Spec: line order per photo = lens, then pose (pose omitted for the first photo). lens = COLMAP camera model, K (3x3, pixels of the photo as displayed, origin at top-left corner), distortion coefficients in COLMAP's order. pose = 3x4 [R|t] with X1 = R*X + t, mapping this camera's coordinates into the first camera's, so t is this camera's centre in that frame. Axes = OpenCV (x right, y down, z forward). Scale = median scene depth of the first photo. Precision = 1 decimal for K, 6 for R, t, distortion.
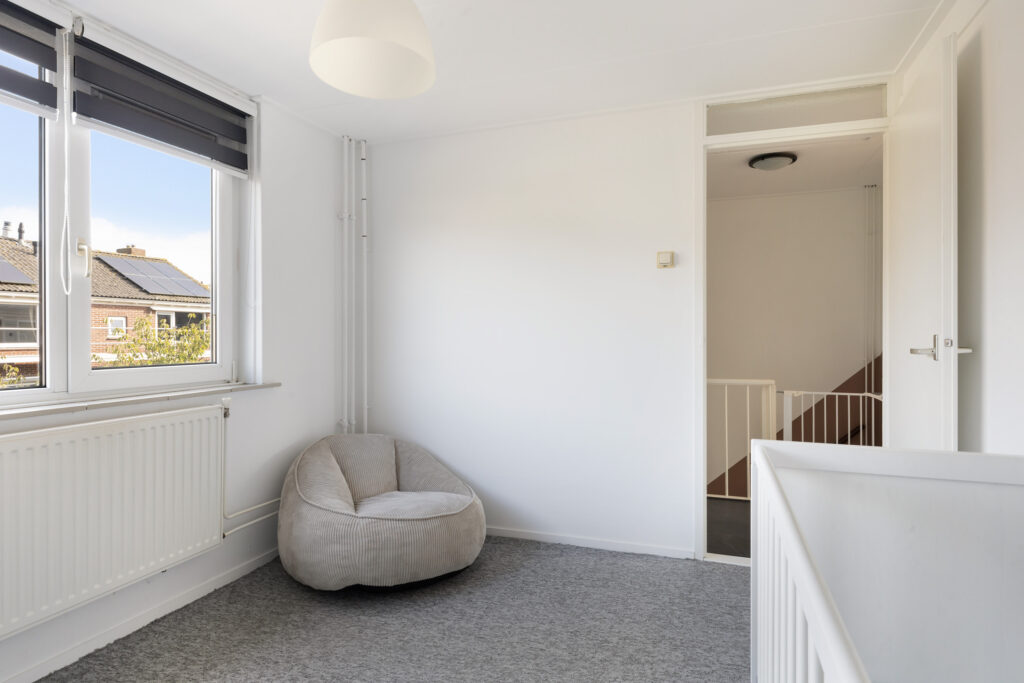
lens RADIAL K [[586.3, 0, 514.8], [0, 586.3, 338.4], [0, 0, 1]] dist [0.029402, -0.000465]
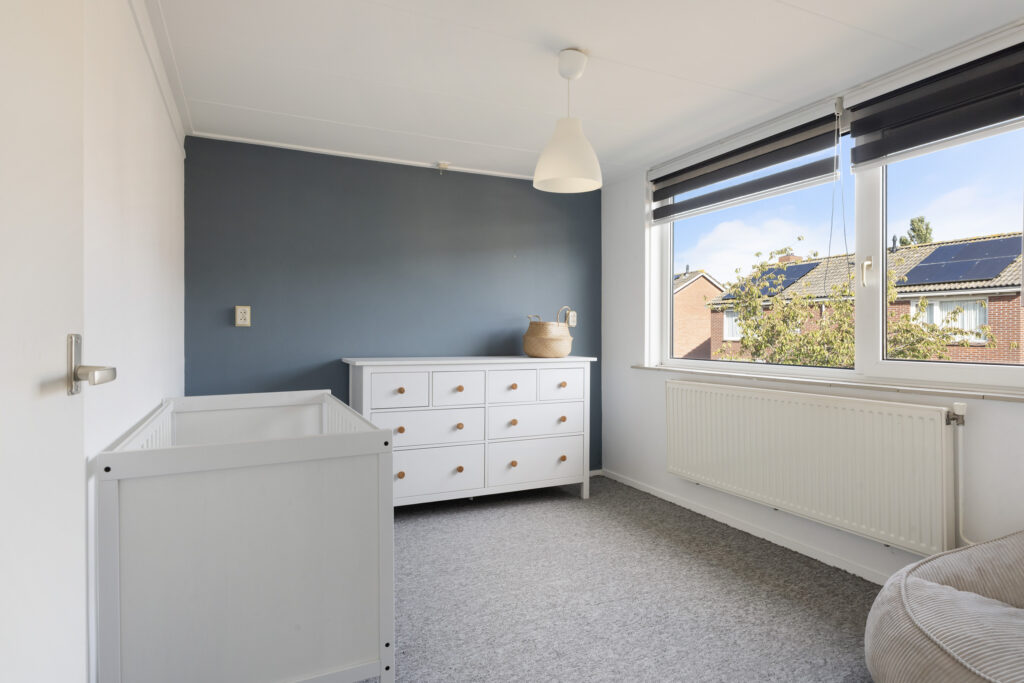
lens RADIAL K [[586.3, 0, 514.8], [0, 586.3, 338.4], [0, 0, 1]] dist [0.029402, -0.000465]
pose [[-0.713760, 0.012047, -0.700287, 0.741163], [0.007950, 0.999927, 0.009099, -0.010876], [0.700345, 0.000927, -0.713804, 1.434064]]
